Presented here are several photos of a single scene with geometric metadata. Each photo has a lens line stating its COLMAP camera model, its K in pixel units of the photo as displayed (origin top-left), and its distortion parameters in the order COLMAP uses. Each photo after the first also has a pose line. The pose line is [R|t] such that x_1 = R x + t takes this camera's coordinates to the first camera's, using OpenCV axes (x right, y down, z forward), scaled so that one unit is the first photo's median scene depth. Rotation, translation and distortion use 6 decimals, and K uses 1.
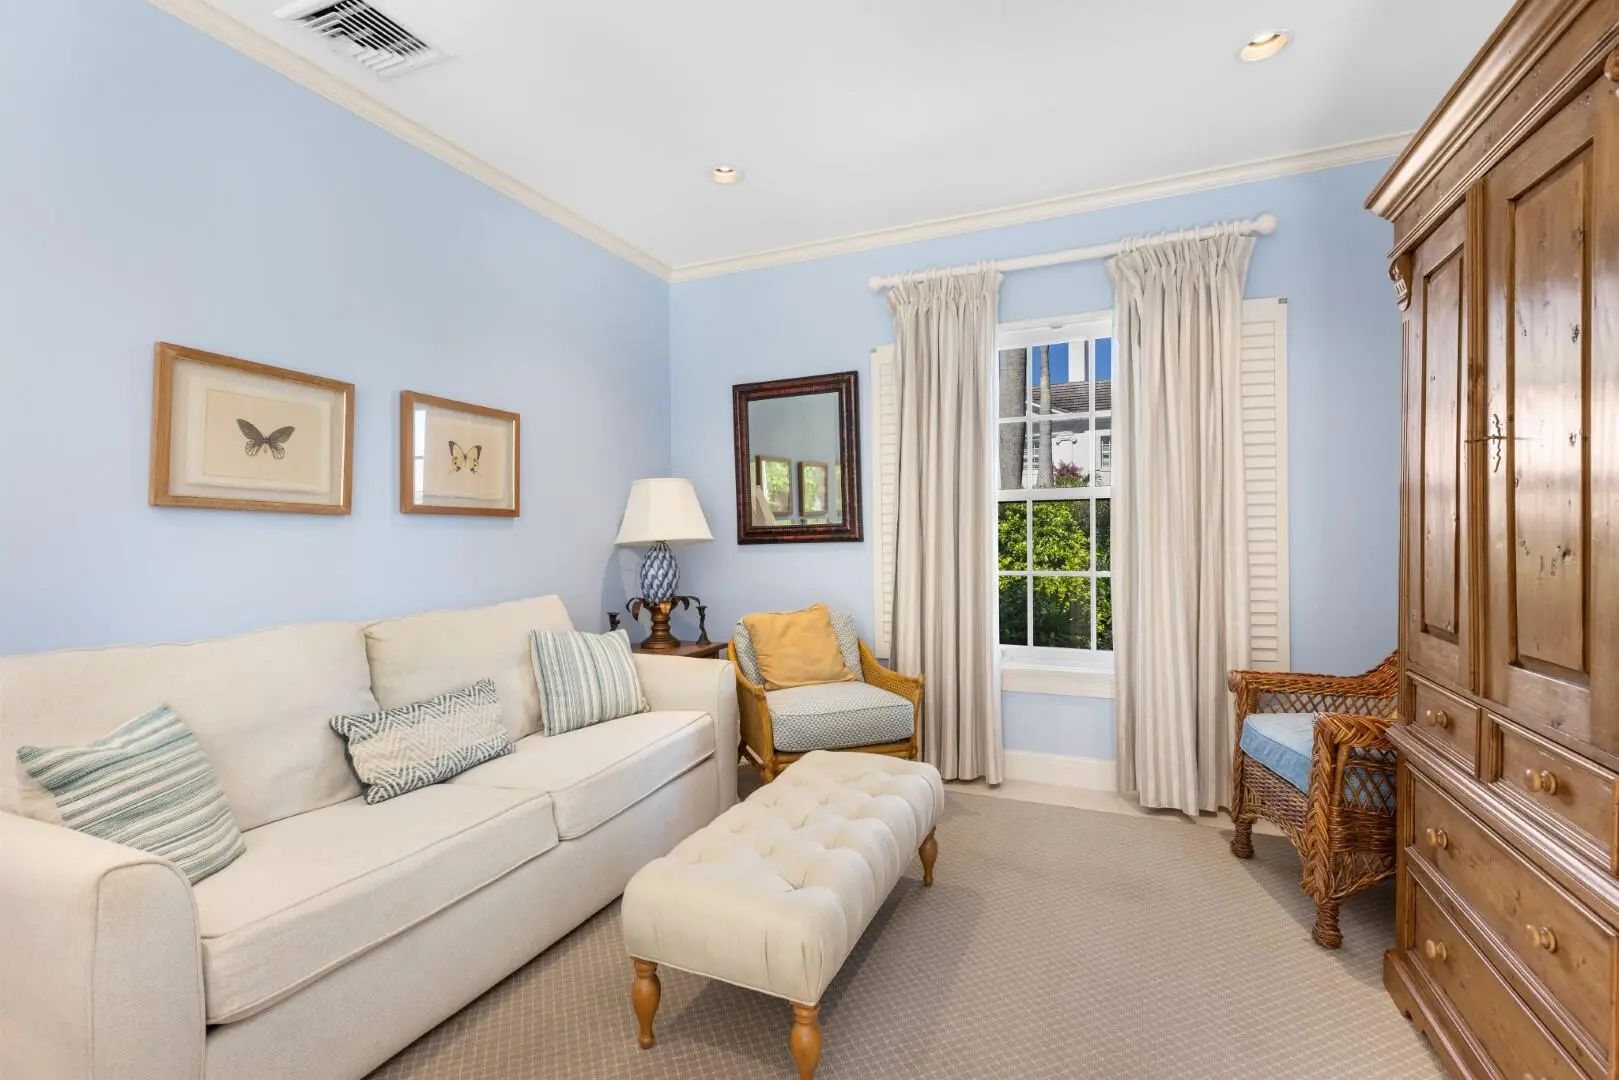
lens RADIAL K [[724.1, 0, 805.1], [0, 724.1, 544.9], [0, 0, 1]] dist [-0.002230, -0.000553]
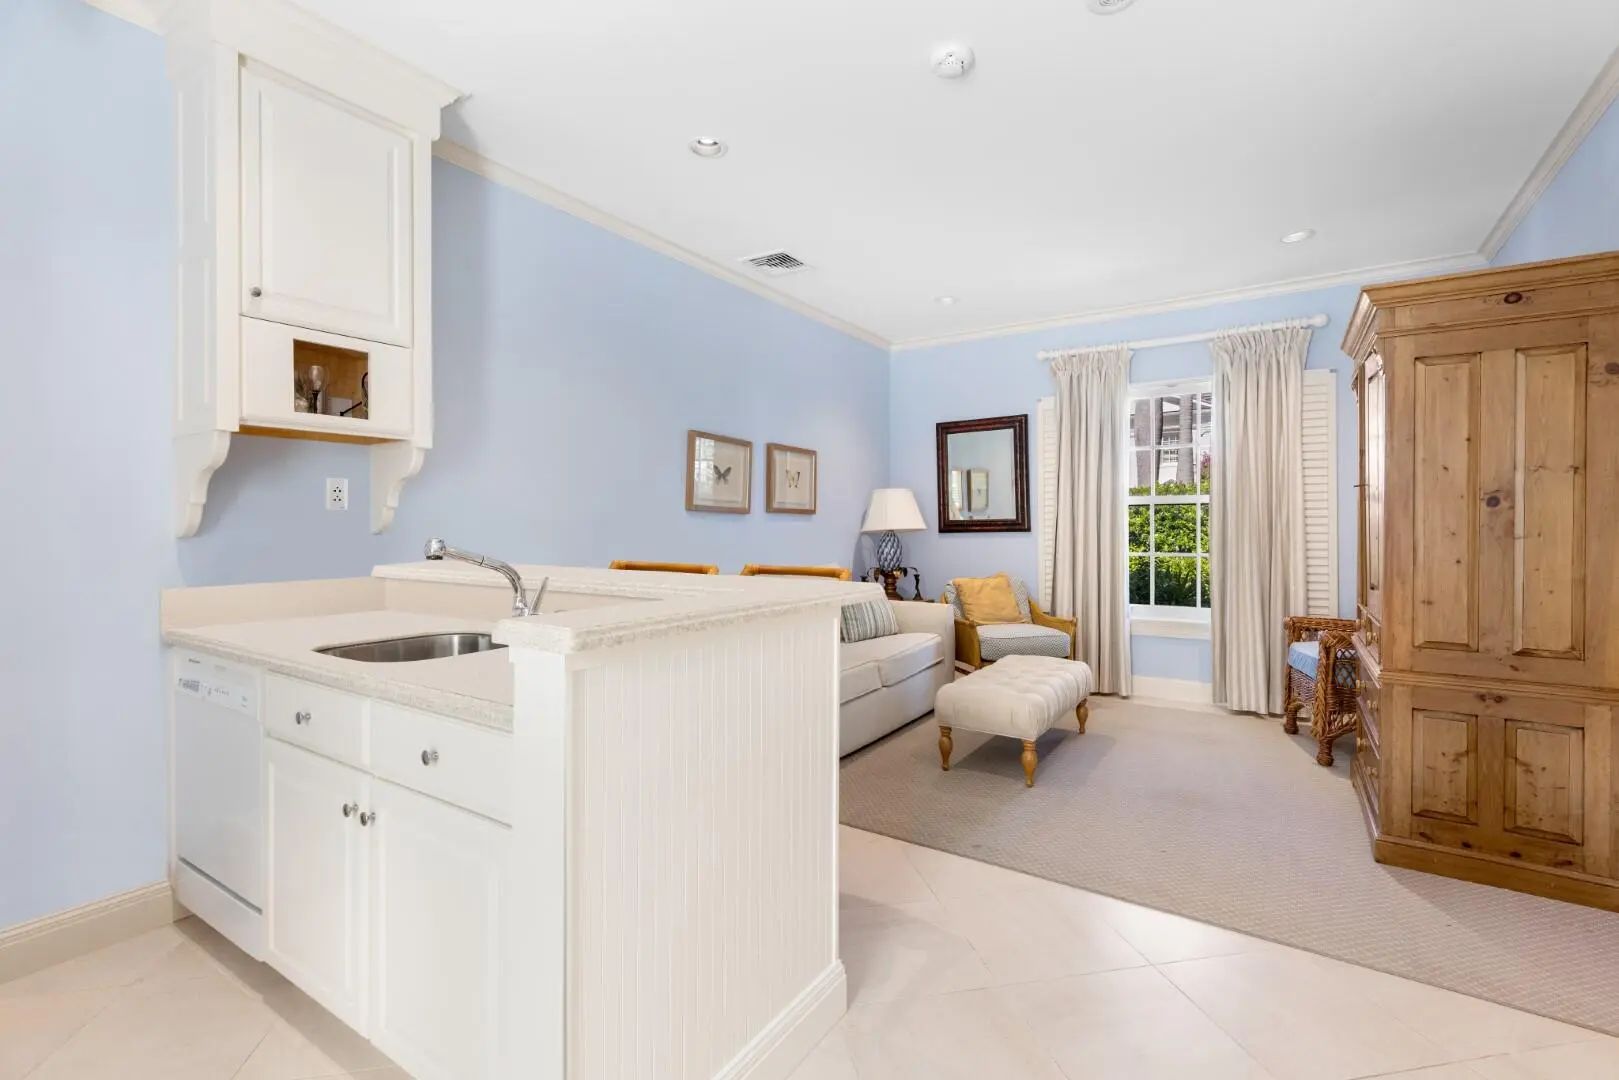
lens RADIAL K [[724.1, 0, 807.0], [0, 724.1, 527.3], [0, 0, 1]] dist [-0.002230, -0.000553]
pose [[0.986031, 0.007617, -0.166390, -0.142830], [-0.009616, 0.999891, -0.011211, 0.008877], [0.166286, 0.012655, 0.985996, -0.600052]]
